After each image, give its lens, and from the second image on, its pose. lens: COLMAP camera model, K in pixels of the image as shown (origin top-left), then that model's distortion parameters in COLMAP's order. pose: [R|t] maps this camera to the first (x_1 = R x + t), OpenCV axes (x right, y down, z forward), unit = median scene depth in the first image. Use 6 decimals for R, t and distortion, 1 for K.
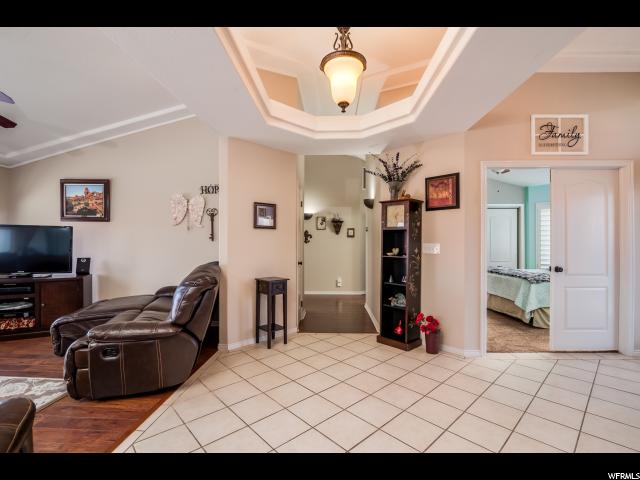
lens RADIAL K [[300.4, 0, 319.6], [0, 300.4, 239.3], [0, 0, 1]] dist [-0.016541, 0.000588]
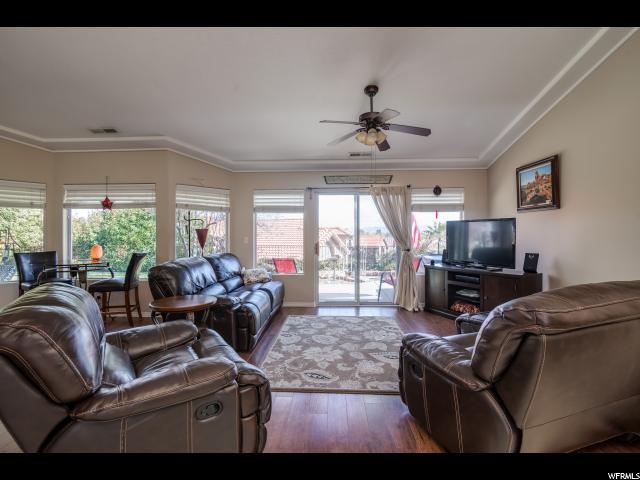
lens RADIAL K [[300.4, 0, 317.5], [0, 300.4, 238.5], [0, 0, 1]] dist [-0.016541, 0.000588]
pose [[-0.002664, 0.005709, -0.999980, 0.075732], [0.014887, 0.999873, 0.005669, 0.005065], [0.999886, -0.014871, -0.002749, 0.405461]]
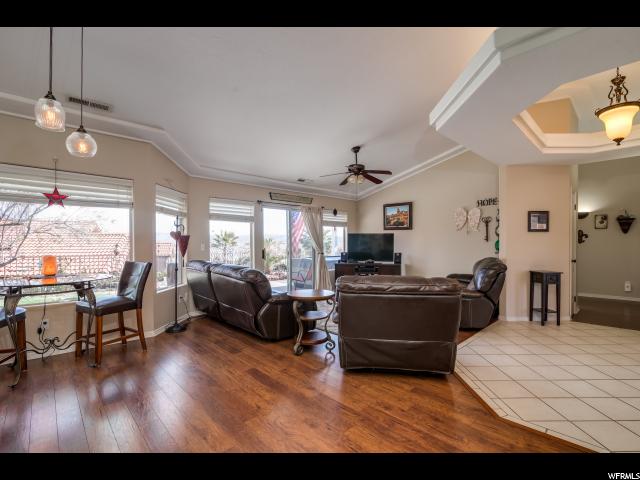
lens RADIAL K [[300.4, 0, 315.9], [0, 300.4, 245.5], [0, 0, 1]] dist [-0.016541, 0.000588]
pose [[0.718800, 0.002203, -0.695213, 0.013606], [0.011374, 0.999824, 0.014928, -0.005993], [0.695124, -0.018638, 0.718649, -0.498038]]
